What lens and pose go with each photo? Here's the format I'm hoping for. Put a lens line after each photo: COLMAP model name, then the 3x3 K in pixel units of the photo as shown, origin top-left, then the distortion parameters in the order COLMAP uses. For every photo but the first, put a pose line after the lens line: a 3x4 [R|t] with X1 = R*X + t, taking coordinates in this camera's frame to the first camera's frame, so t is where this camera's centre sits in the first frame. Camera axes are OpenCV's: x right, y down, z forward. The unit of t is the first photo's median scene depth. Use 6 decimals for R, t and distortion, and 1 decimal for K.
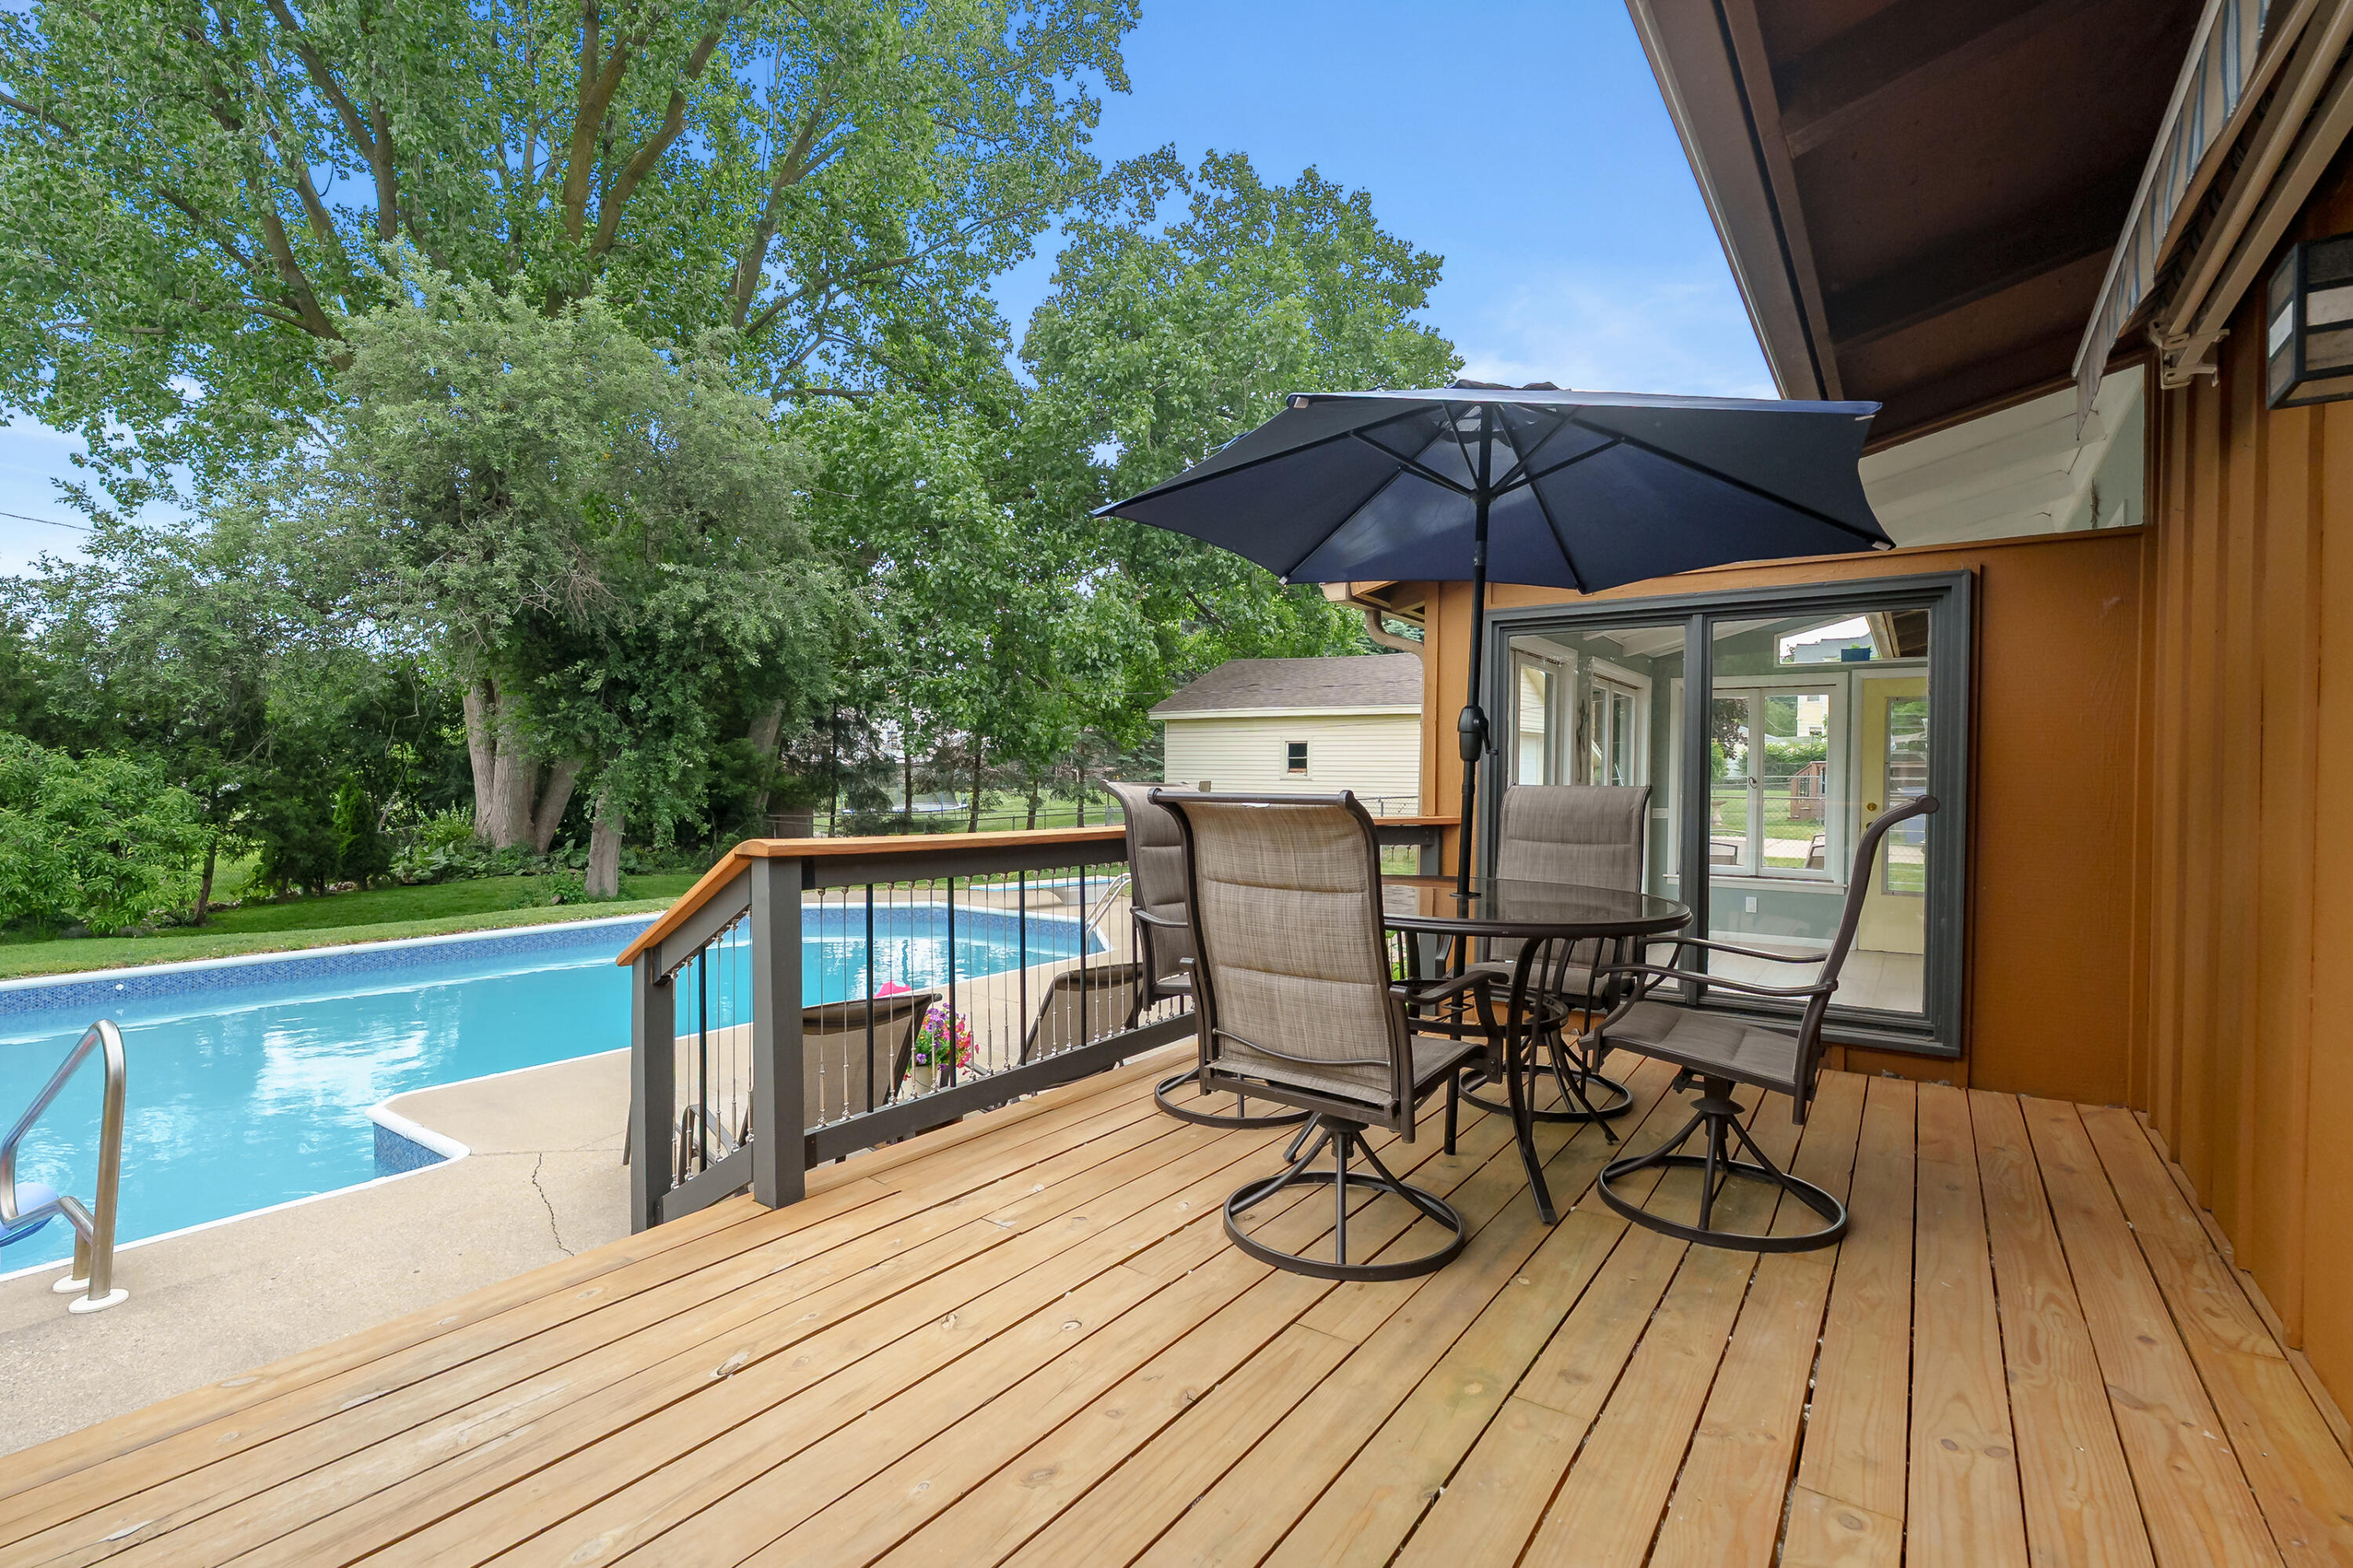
lens RADIAL K [[1094.9, 0, 1171.1], [0, 1094.9, 784.1], [0, 0, 1]] dist [-0.011470, -0.000024]
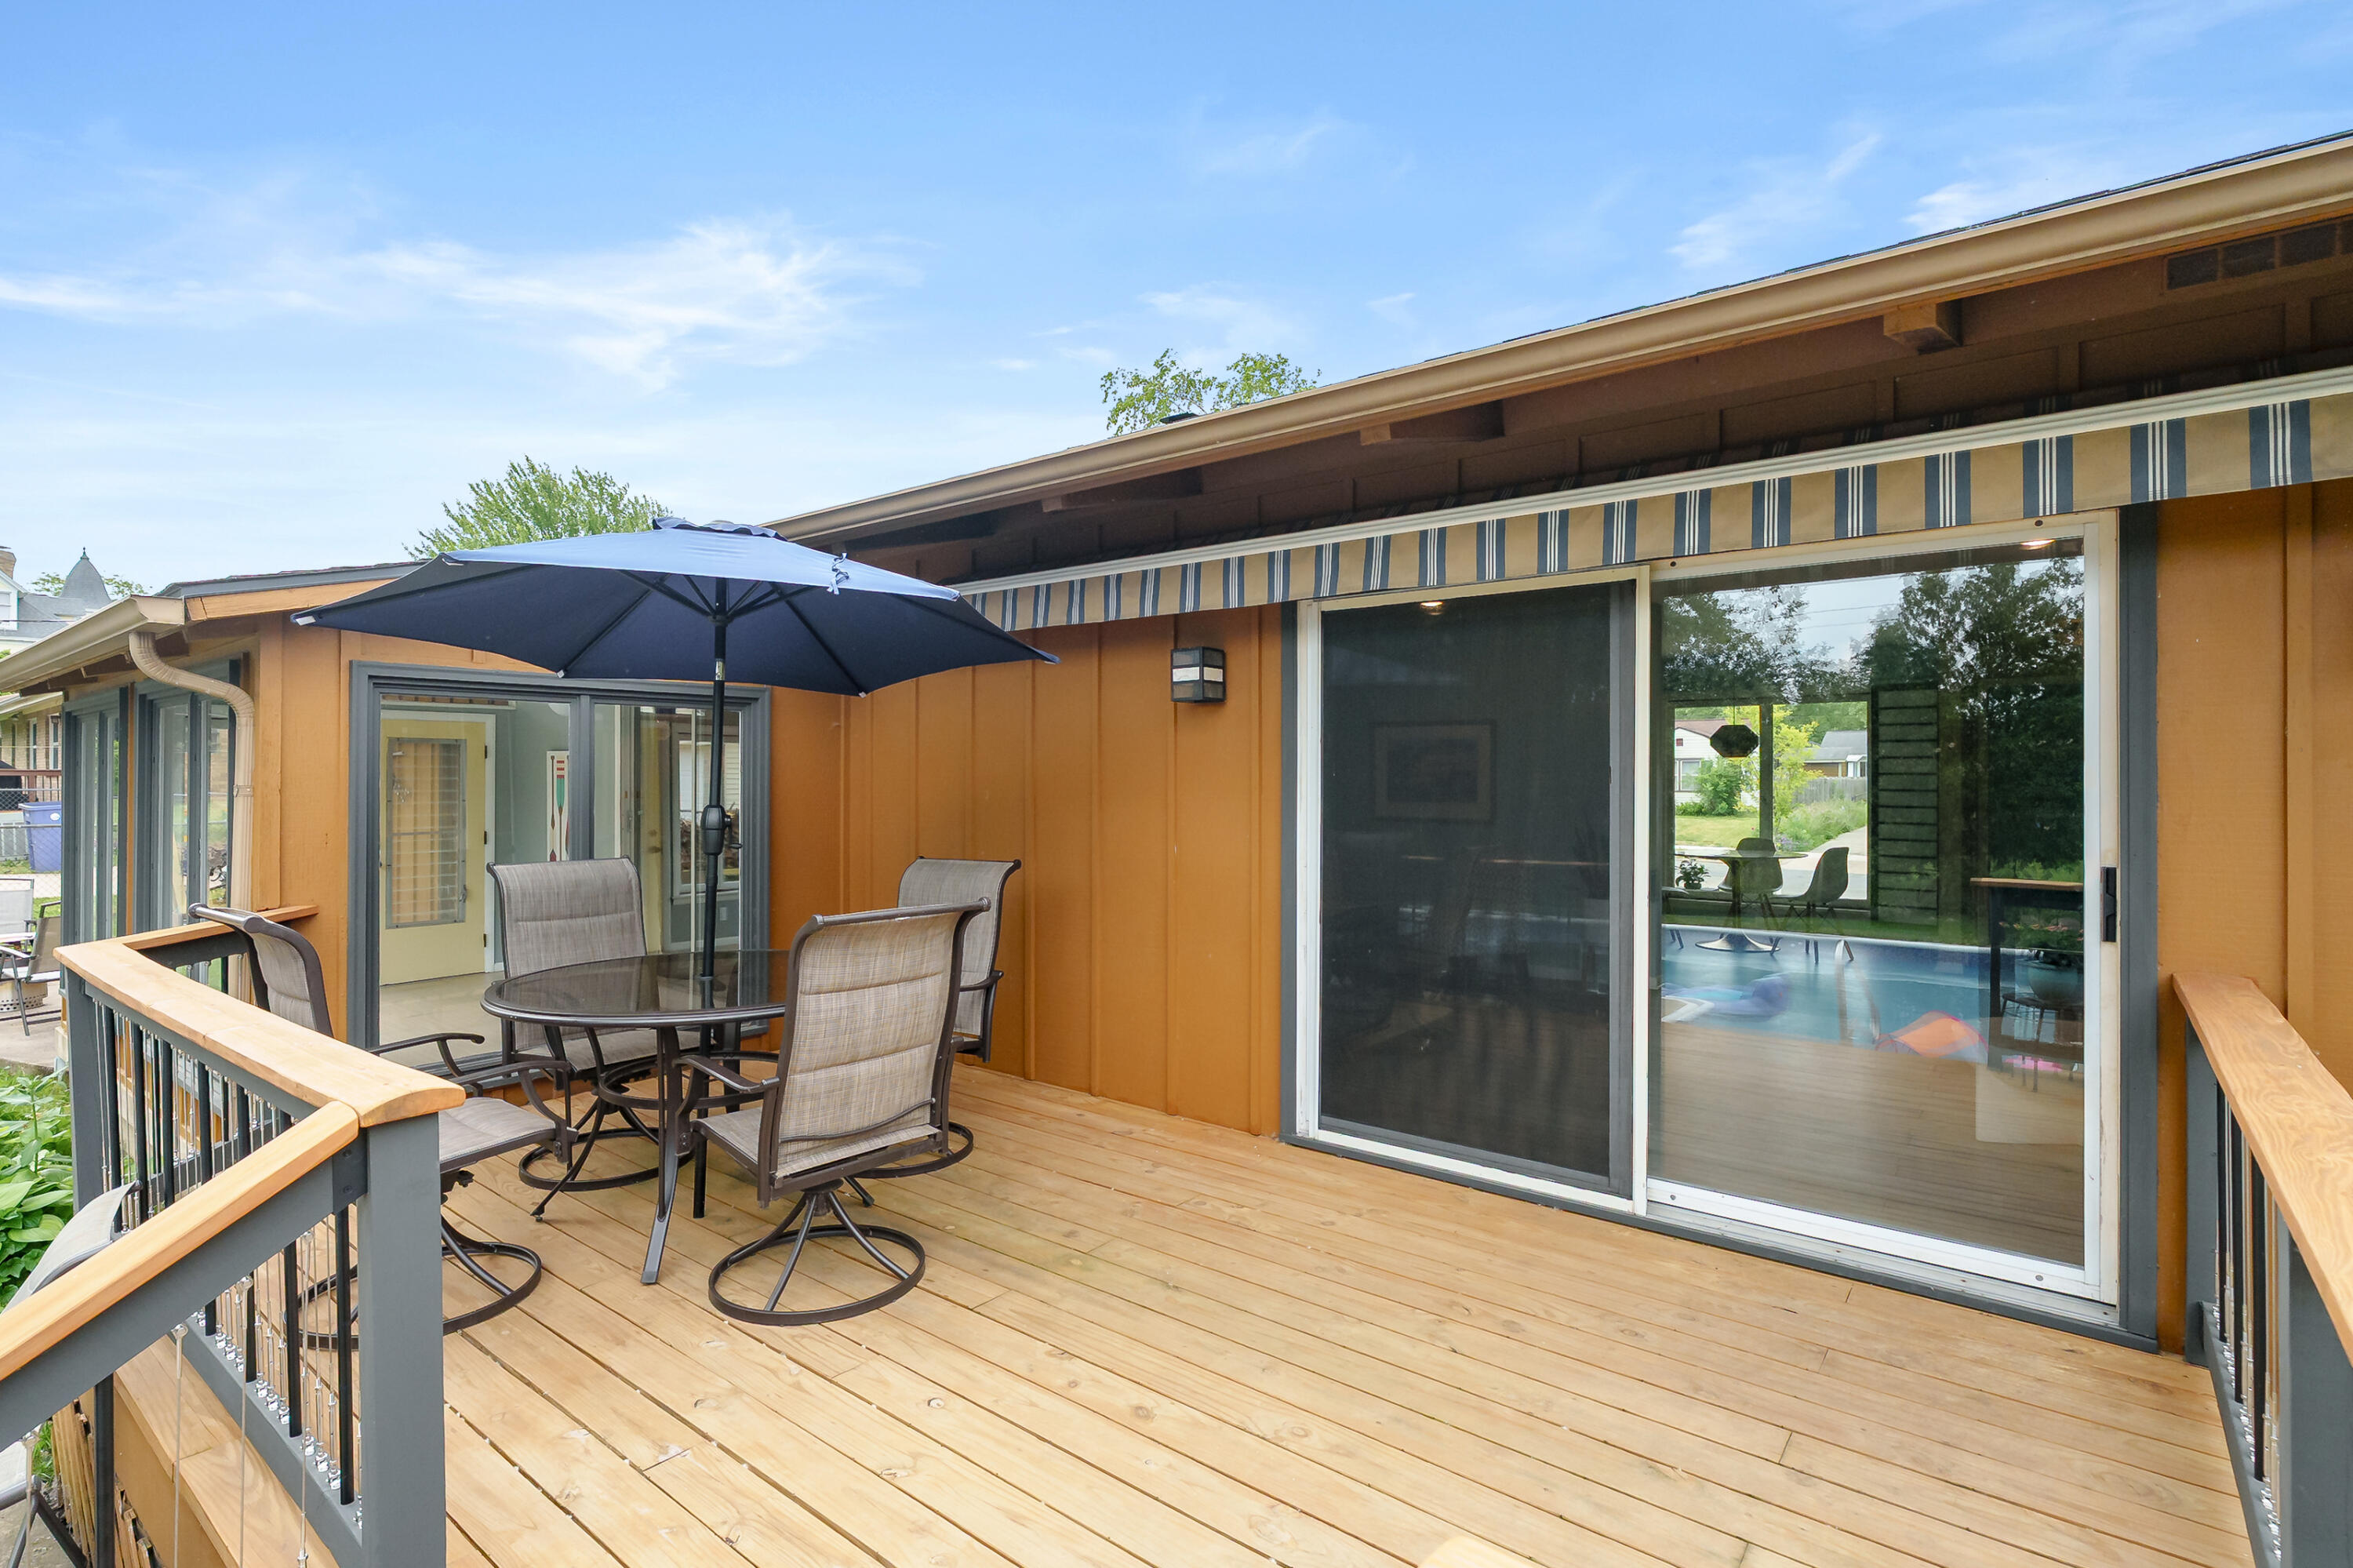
lens RADIAL K [[1107.5, 0, 1186.1], [0, 1107.5, 775.5], [0, 0, 1]] dist [-0.004153, 0.000727]
pose [[0.053515, -0.009317, 0.998524, -1.088797], [0.010000, 0.999911, 0.008794, -0.141041], [-0.998517, 0.009514, 0.053603, 0.609231]]
